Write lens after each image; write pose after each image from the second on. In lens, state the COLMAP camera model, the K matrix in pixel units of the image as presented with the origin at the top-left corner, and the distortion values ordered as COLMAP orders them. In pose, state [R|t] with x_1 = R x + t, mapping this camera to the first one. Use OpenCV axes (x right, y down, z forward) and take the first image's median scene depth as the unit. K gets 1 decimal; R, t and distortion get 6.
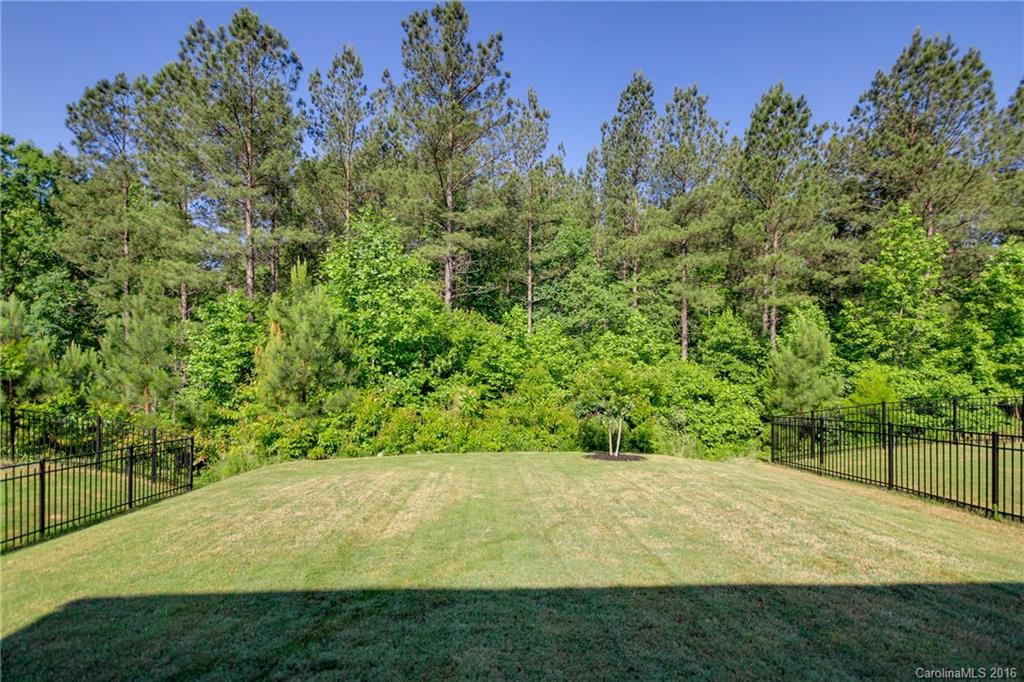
lens RADIAL K [[486.0, 0, 511.1], [0, 486.0, 370.5], [0, 0, 1]] dist [0.000045, -0.000023]
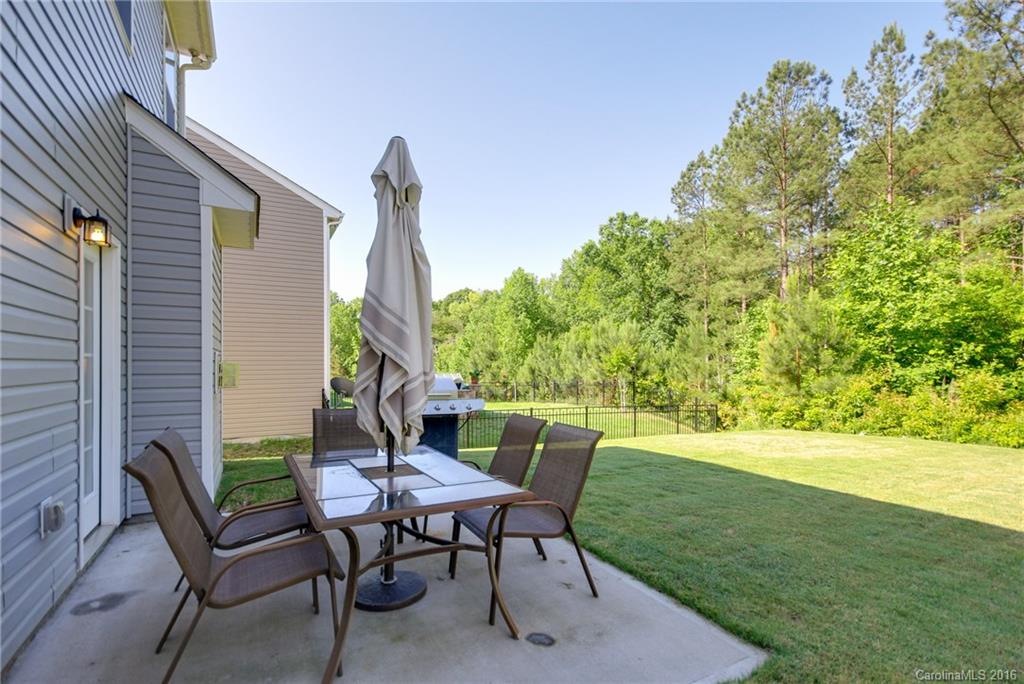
lens RADIAL K [[486.0, 0, 511.1], [0, 486.0, 371.5], [0, 0, 1]] dist [0.000045, -0.000023]
pose [[0.441961, 0.005488, -0.897018, 0.289864], [0.008070, 0.999916, 0.010094, 0.010571], [0.896998, -0.011700, 0.441879, -0.161163]]
